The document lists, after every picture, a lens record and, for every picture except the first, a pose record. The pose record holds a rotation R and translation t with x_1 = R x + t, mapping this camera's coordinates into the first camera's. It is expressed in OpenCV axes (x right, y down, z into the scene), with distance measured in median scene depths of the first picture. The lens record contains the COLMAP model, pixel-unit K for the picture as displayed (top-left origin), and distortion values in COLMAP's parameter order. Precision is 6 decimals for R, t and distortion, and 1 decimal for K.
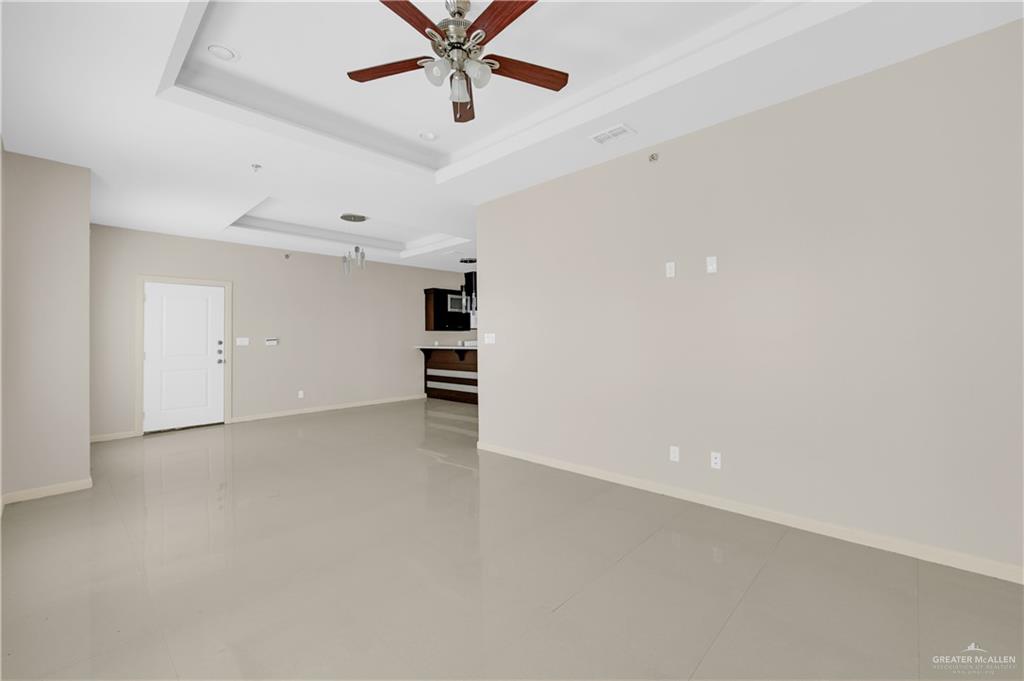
lens RADIAL K [[418.3, 0, 512.0], [0, 418.3, 340.5], [0, 0, 1]] dist [0.001481, 0.000235]
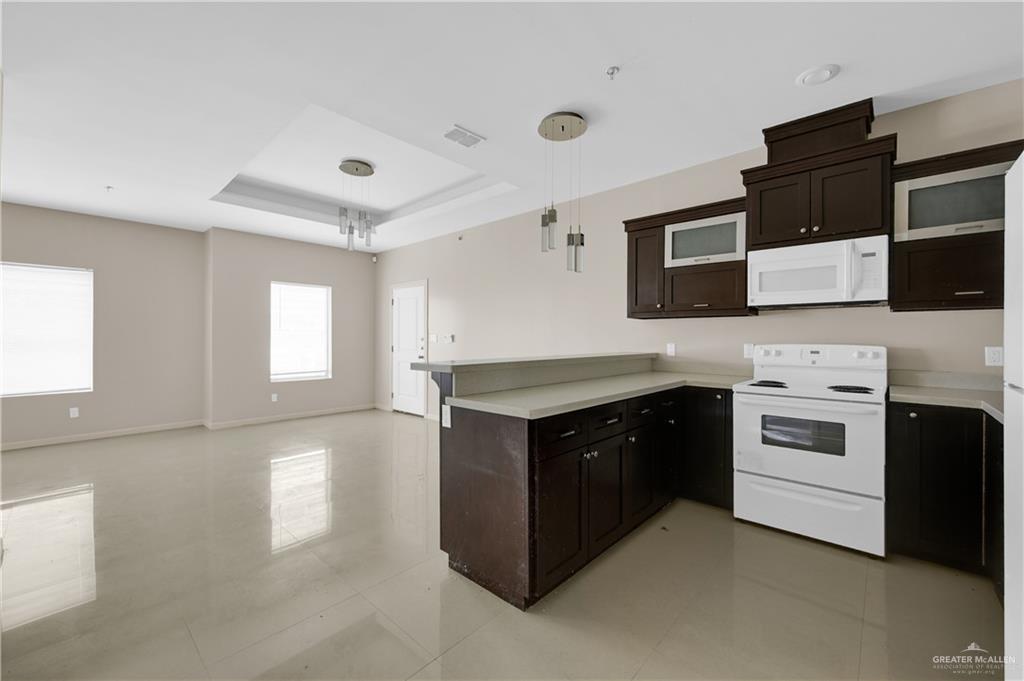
lens RADIAL K [[418.3, 0, 512.0], [0, 418.3, 340.5], [0, 0, 1]] dist [0.001481, 0.000235]
pose [[0.019600, 0.005356, -0.999794, 0.342016], [-0.015891, 0.999861, 0.005045, 0.000668], [0.999682, 0.015789, 0.019682, 1.178702]]
